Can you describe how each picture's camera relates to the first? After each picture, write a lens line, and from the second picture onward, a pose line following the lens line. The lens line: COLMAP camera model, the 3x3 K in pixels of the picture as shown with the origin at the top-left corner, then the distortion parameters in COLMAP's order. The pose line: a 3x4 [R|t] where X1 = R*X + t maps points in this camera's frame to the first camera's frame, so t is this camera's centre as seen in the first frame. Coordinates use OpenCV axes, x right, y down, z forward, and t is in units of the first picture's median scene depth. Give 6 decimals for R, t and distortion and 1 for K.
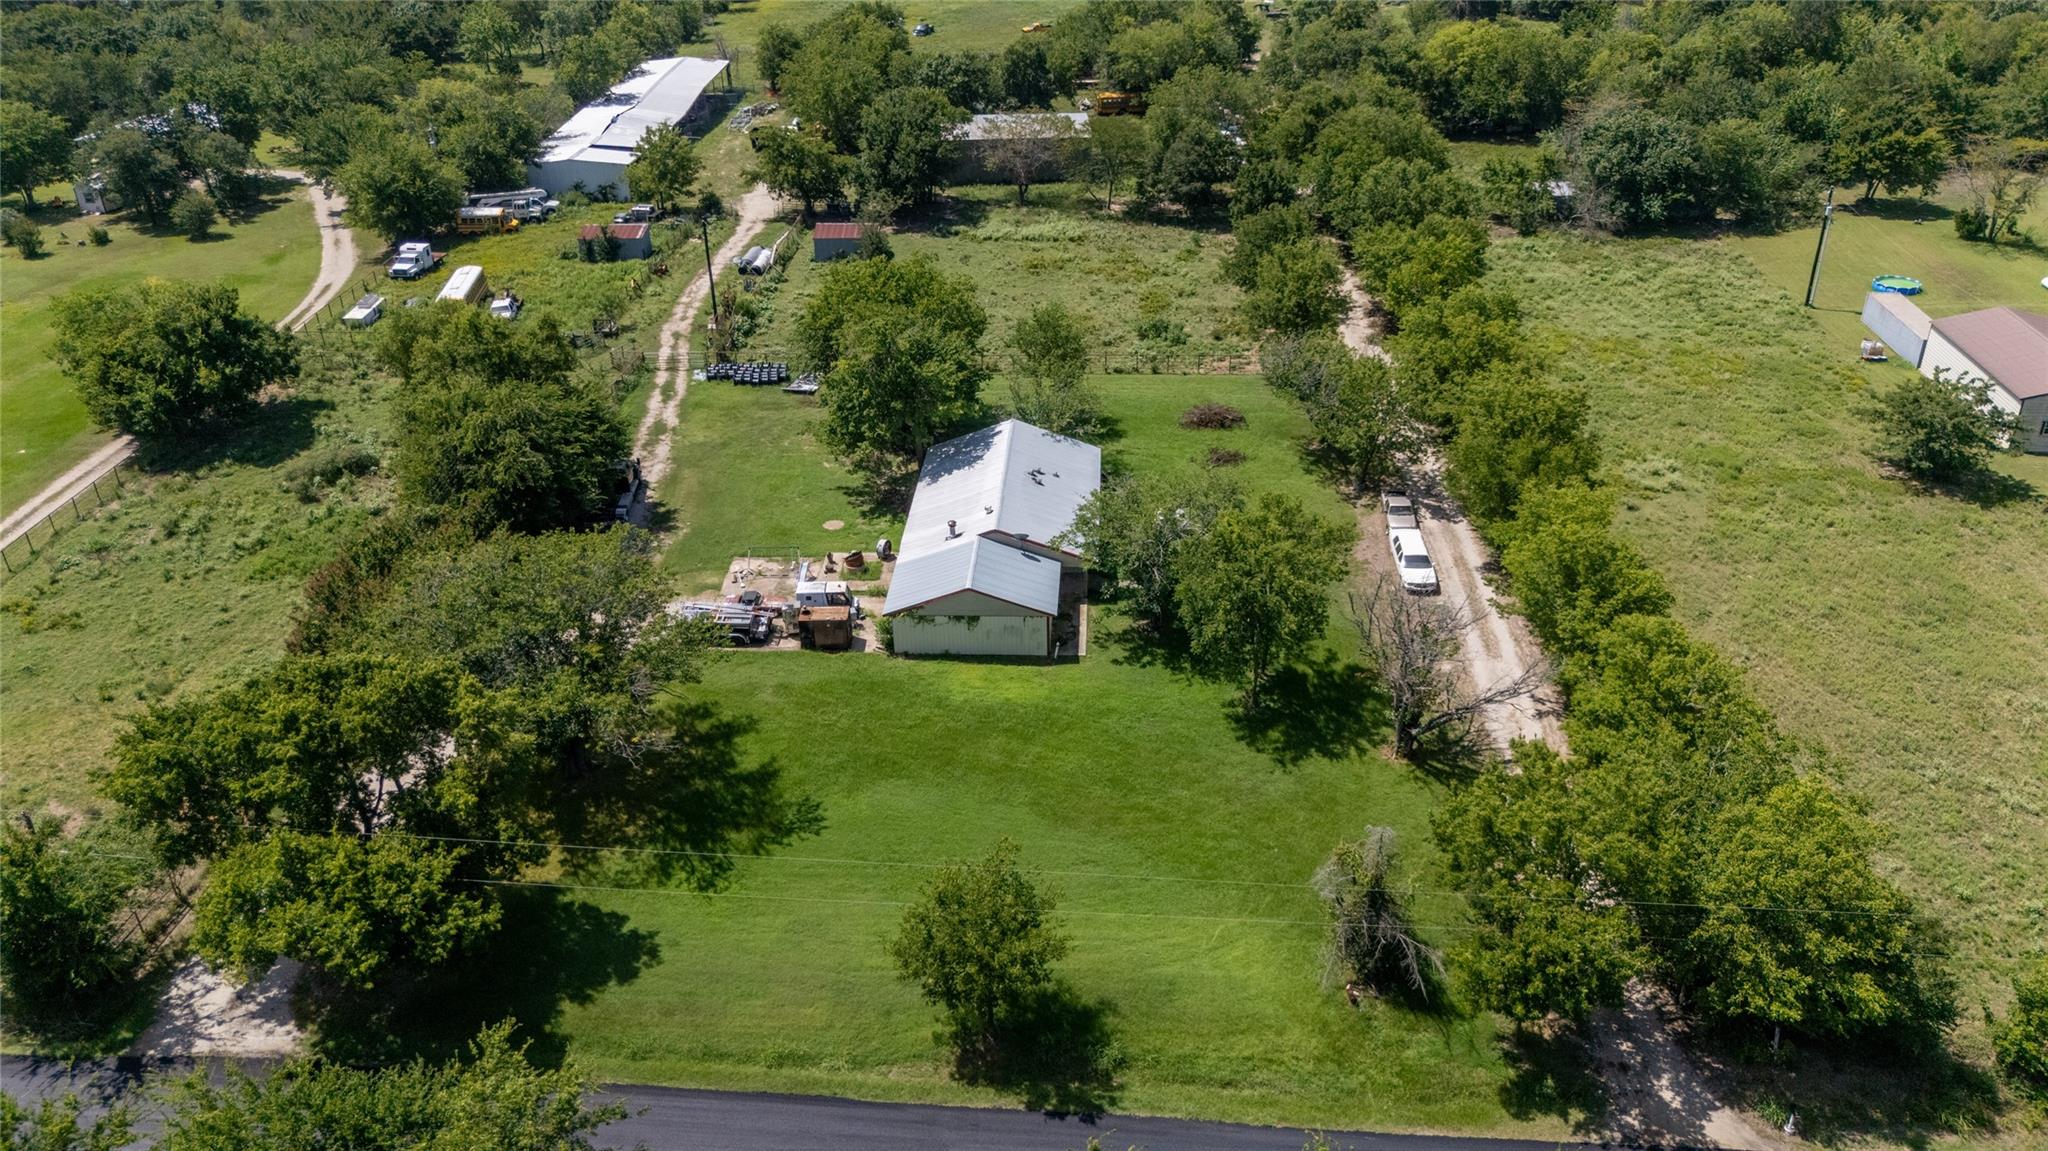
lens RADIAL K [[1428.8, 0, 1069.4], [0, 1428.8, 573.1], [0, 0, 1]] dist [0.013884, 0.001178]
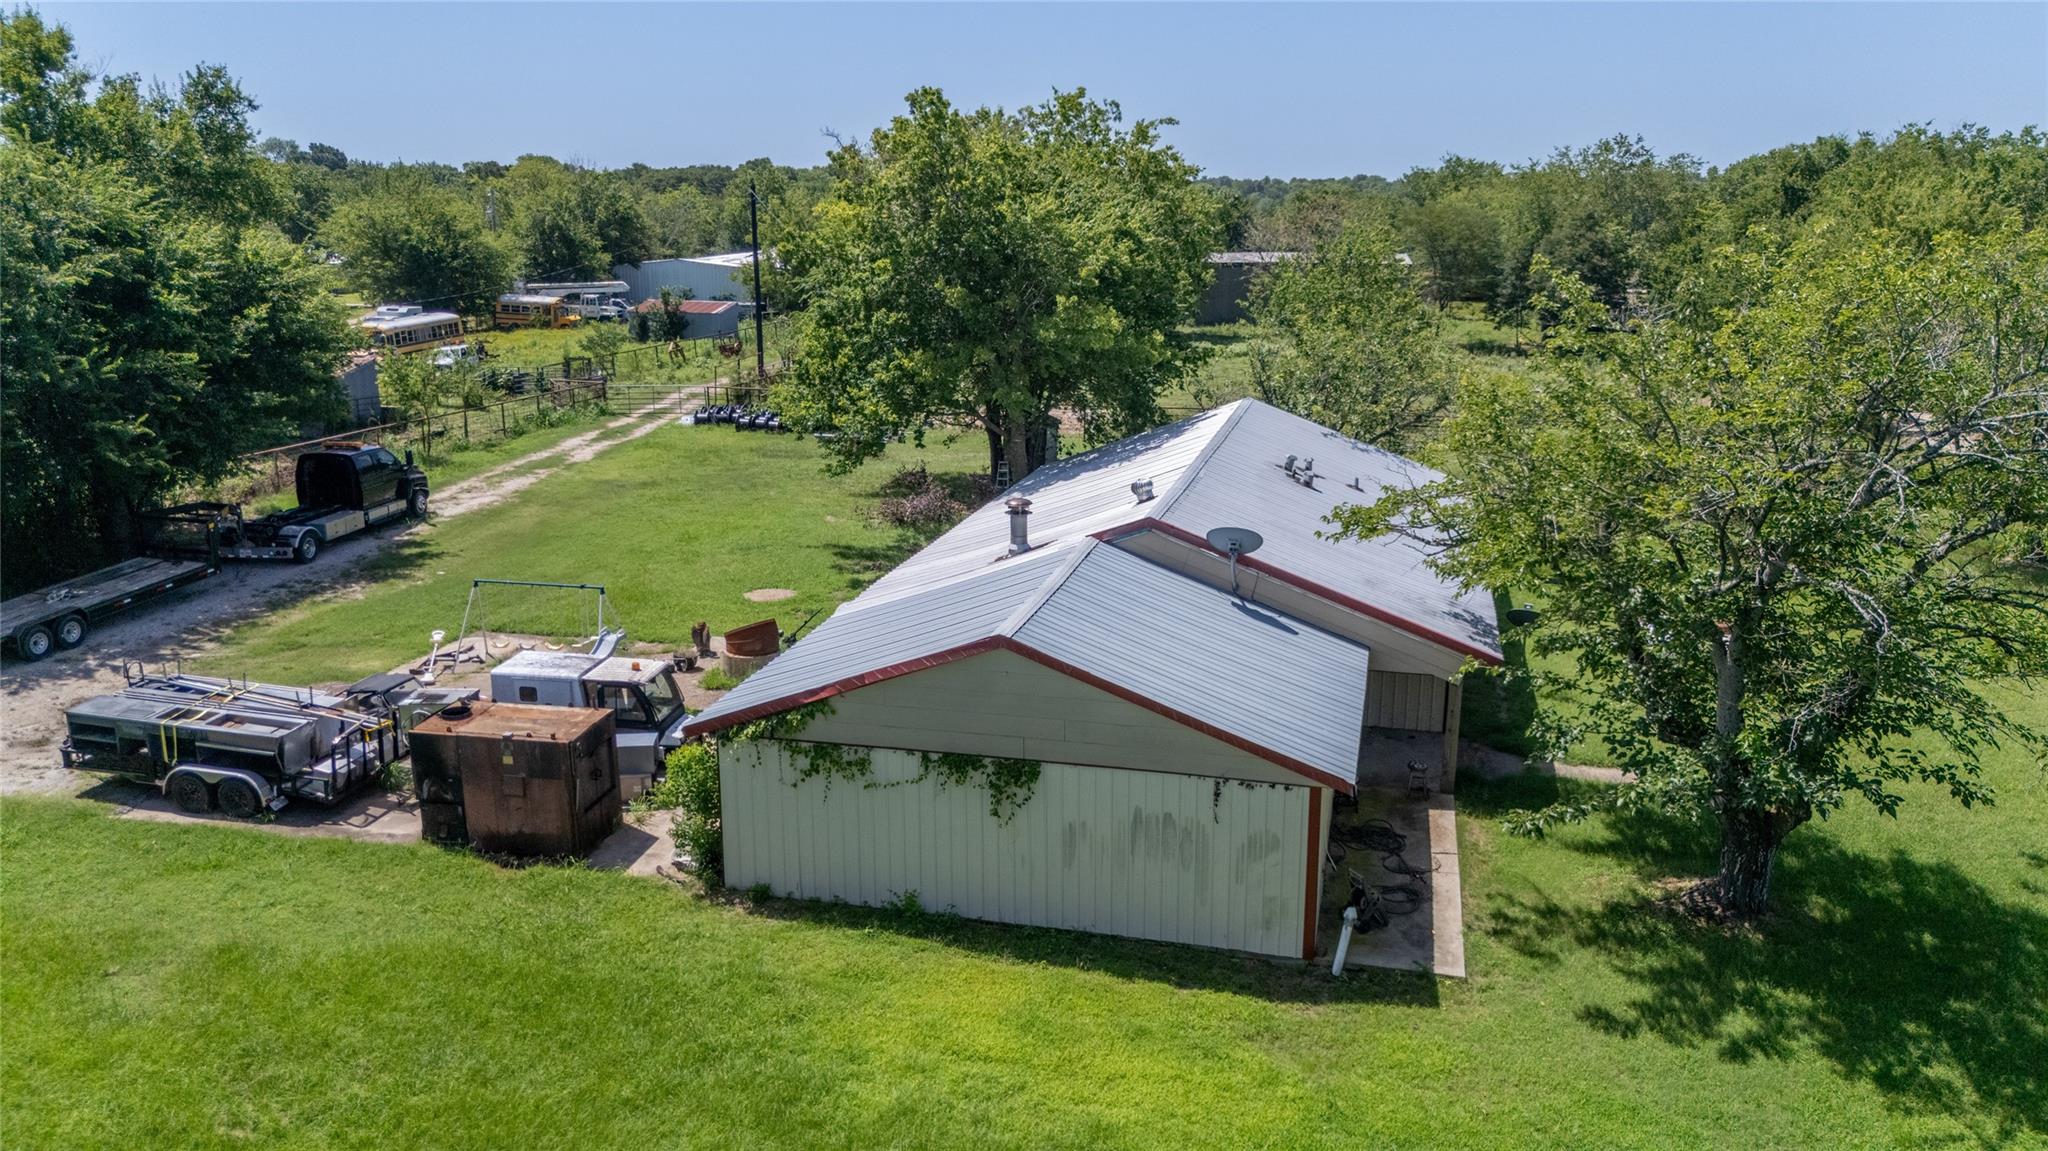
lens RADIAL K [[1428.8, 0, 1069.4], [0, 1428.8, 573.1], [0, 0, 1]] dist [0.013884, 0.001178]
pose [[0.979710, 0.057844, -0.191893, -0.011307], [-0.108073, 0.958792, -0.262749, 0.062743], [0.168787, 0.278157, 0.945590, 0.741782]]
